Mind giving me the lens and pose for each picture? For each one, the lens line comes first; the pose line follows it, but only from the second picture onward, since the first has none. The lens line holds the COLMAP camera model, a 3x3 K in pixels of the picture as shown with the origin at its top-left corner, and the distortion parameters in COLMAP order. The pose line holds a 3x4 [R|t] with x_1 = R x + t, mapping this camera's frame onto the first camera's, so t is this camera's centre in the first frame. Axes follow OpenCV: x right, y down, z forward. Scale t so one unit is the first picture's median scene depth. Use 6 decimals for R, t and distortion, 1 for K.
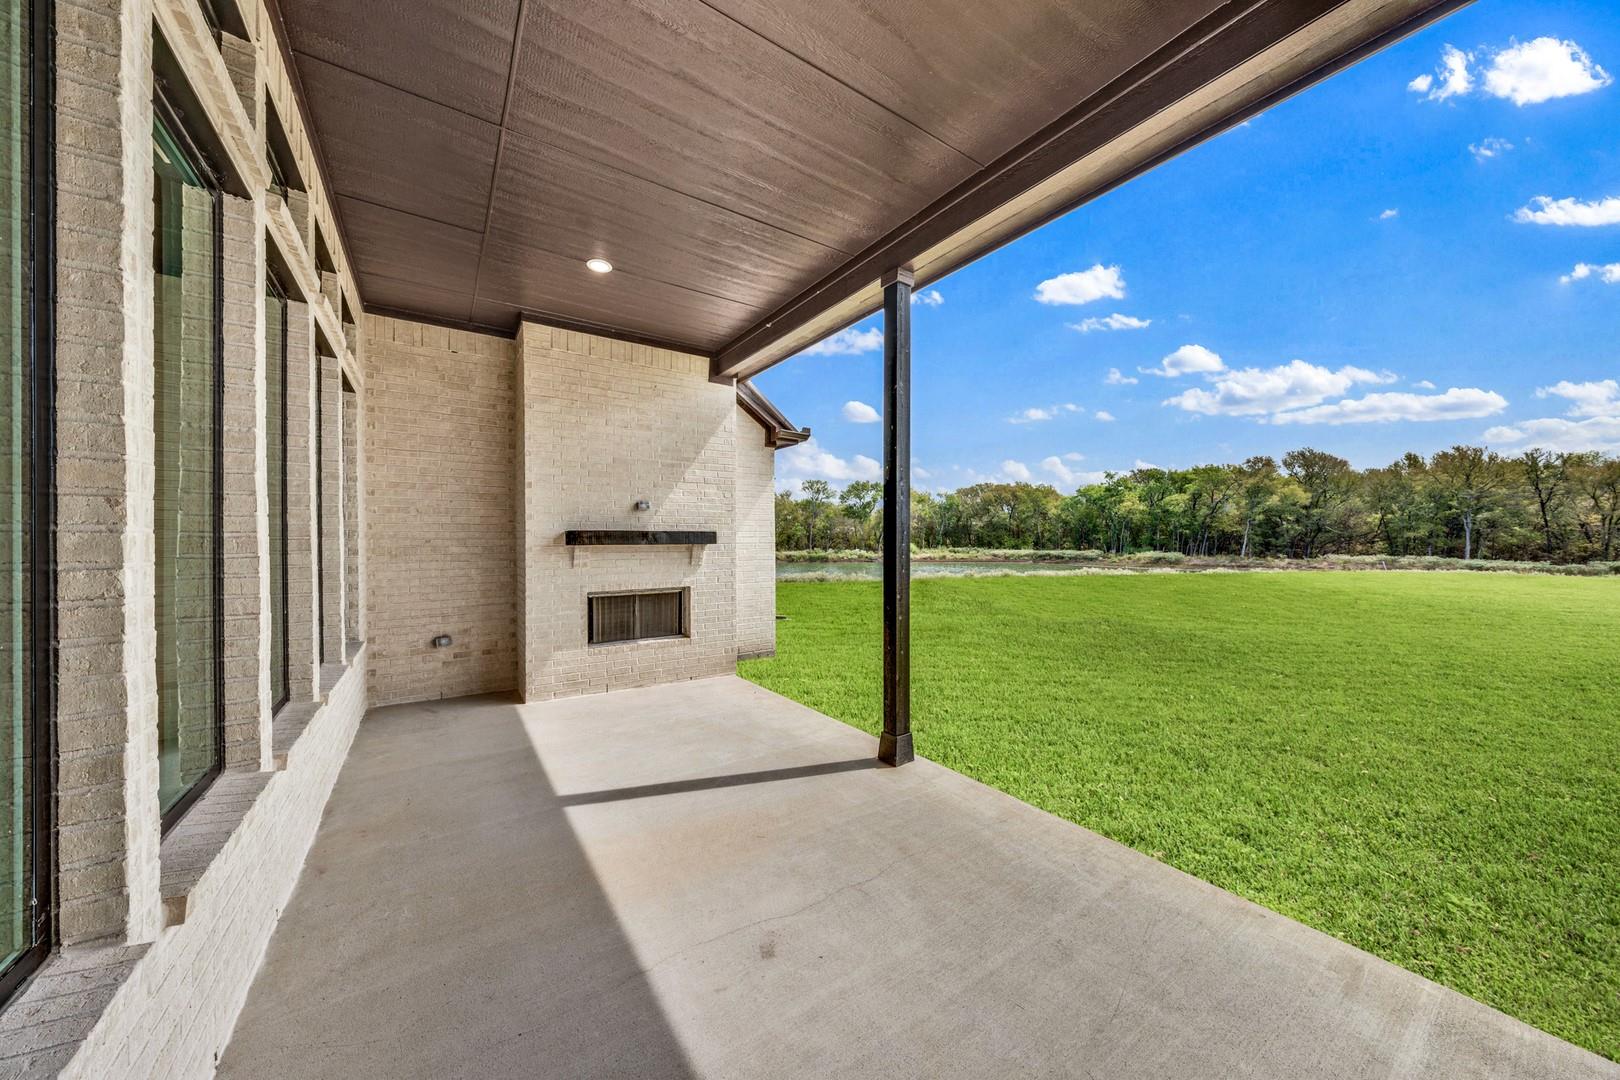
lens RADIAL K [[560.5, 0, 811.7], [0, 560.5, 537.9], [0, 0, 1]] dist [0.002792, 0.000399]
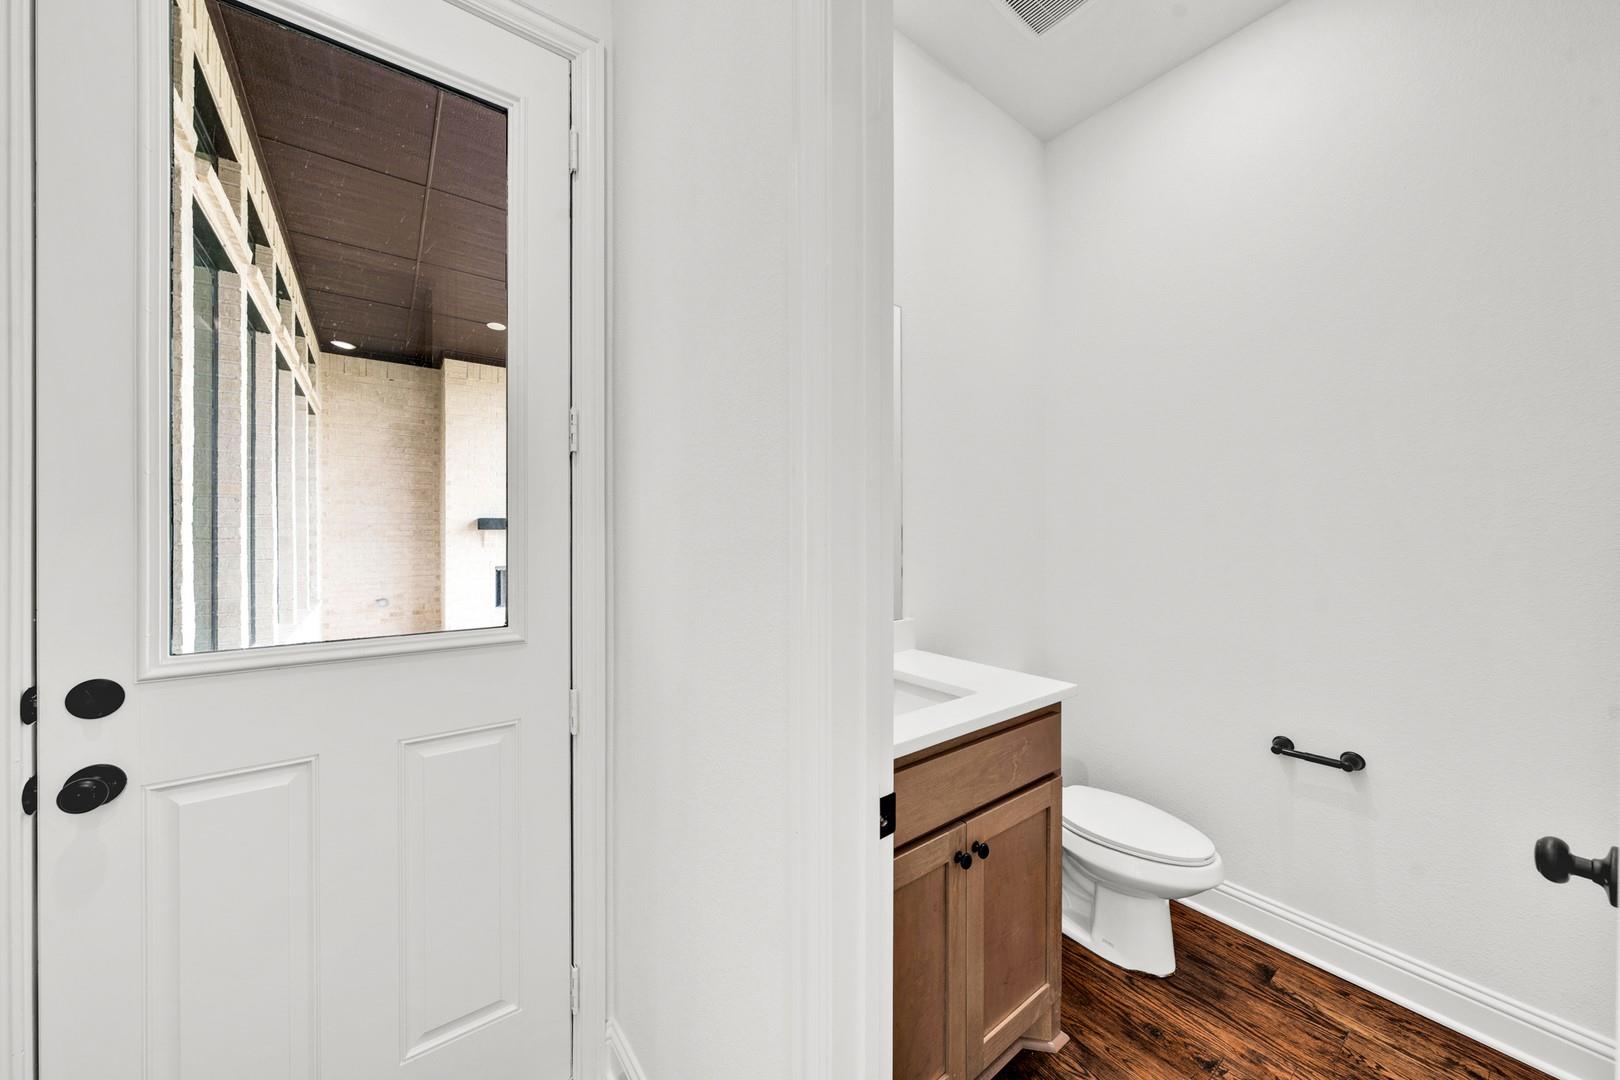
lens RADIAL K [[560.5, 0, 778.7], [0, 560.5, 537.0], [0, 0, 1]] dist [0.002792, 0.000399]
pose [[0.999476, 0.009336, 0.031007, 0.225495], [-0.009787, 0.999848, 0.014413, 0.003585], [-0.030867, -0.014709, 0.999415, -0.333503]]
